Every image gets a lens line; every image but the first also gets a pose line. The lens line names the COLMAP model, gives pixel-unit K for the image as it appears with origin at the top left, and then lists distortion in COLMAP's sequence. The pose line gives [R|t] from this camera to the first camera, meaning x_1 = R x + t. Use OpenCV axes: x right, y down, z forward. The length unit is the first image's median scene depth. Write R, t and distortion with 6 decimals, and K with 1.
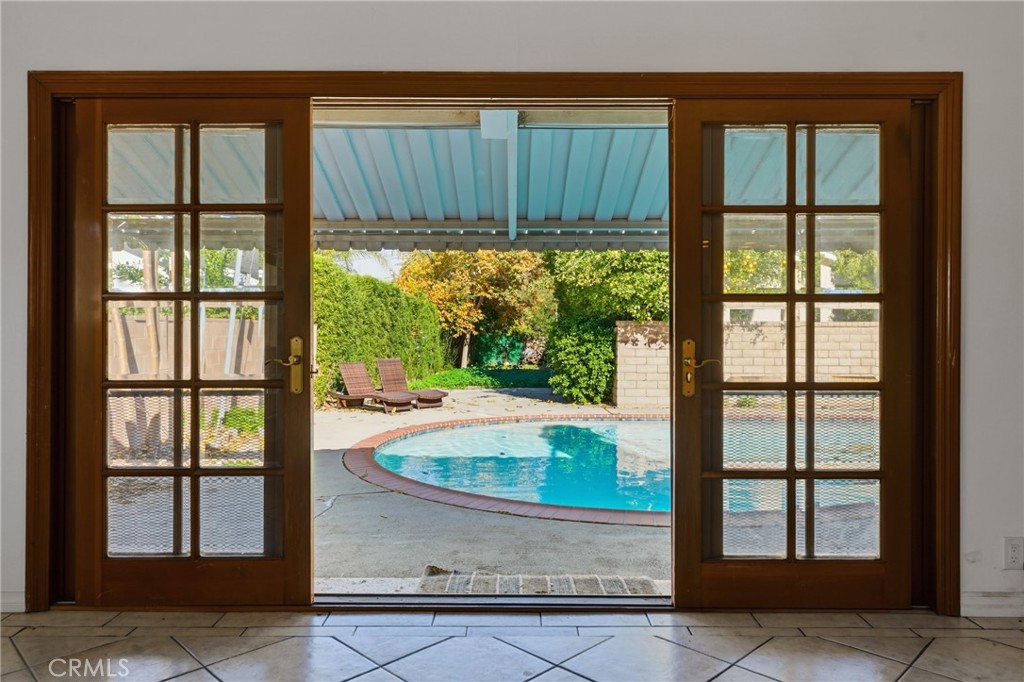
lens RADIAL K [[691.8, 0, 512.0], [0, 691.8, 341.0], [0, 0, 1]] dist [-0.005879, -0.002078]
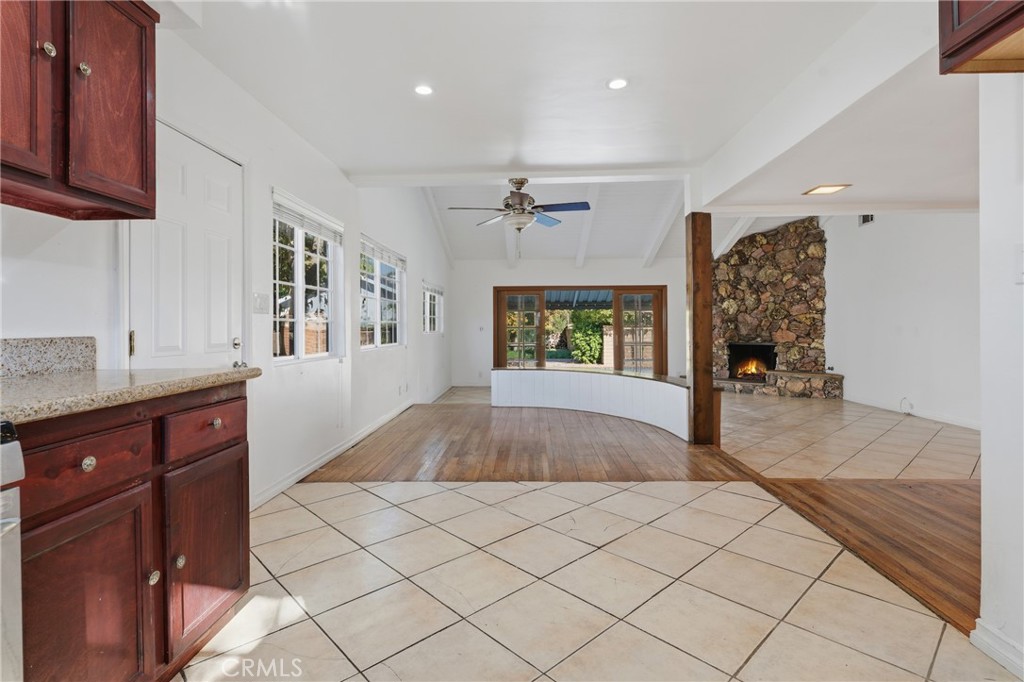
lens RADIAL K [[492.8, 0, 511.3], [0, 492.8, 326.4], [0, 0, 1]] dist [-0.000916, 0.000524]
pose [[0.999381, -0.008838, -0.034045, -0.085059], [0.008290, 0.999835, -0.016191, -0.002737], [0.034183, 0.015899, 0.999289, -0.562013]]
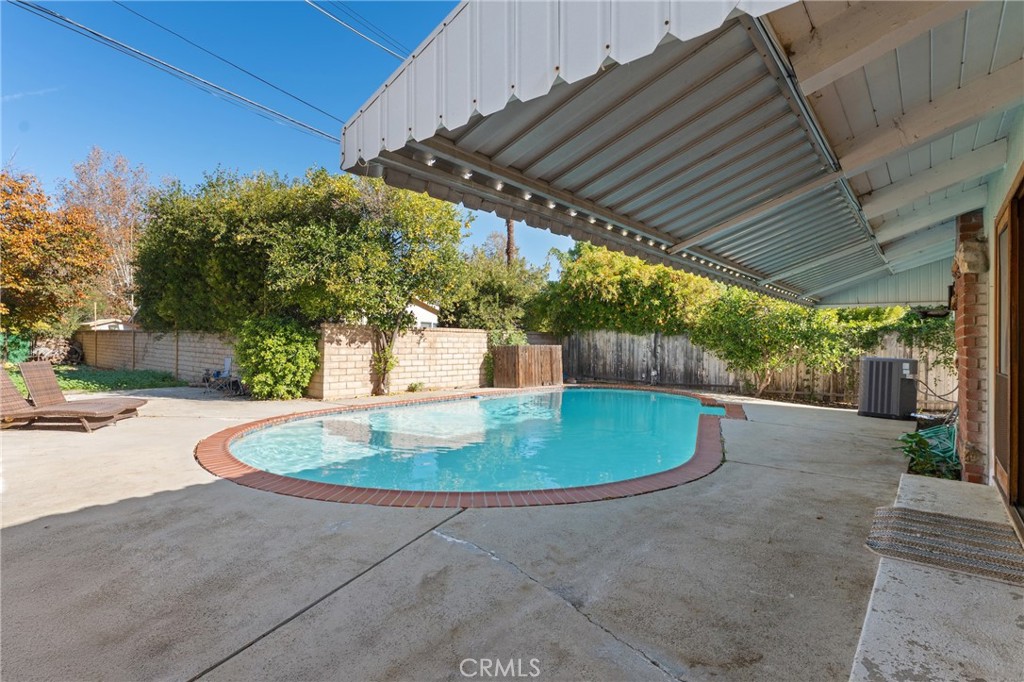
lens RADIAL K [[504.6, 0, 512.0], [0, 504.6, 341.0], [0, 0, 1]] dist [-0.000265, 0.000236]
pose [[0.638645, 0.004993, 0.769486, -0.286136], [-0.005174, 0.999984, -0.002194, 0.000057], [-0.769484, -0.002580, 0.638660, 0.236749]]
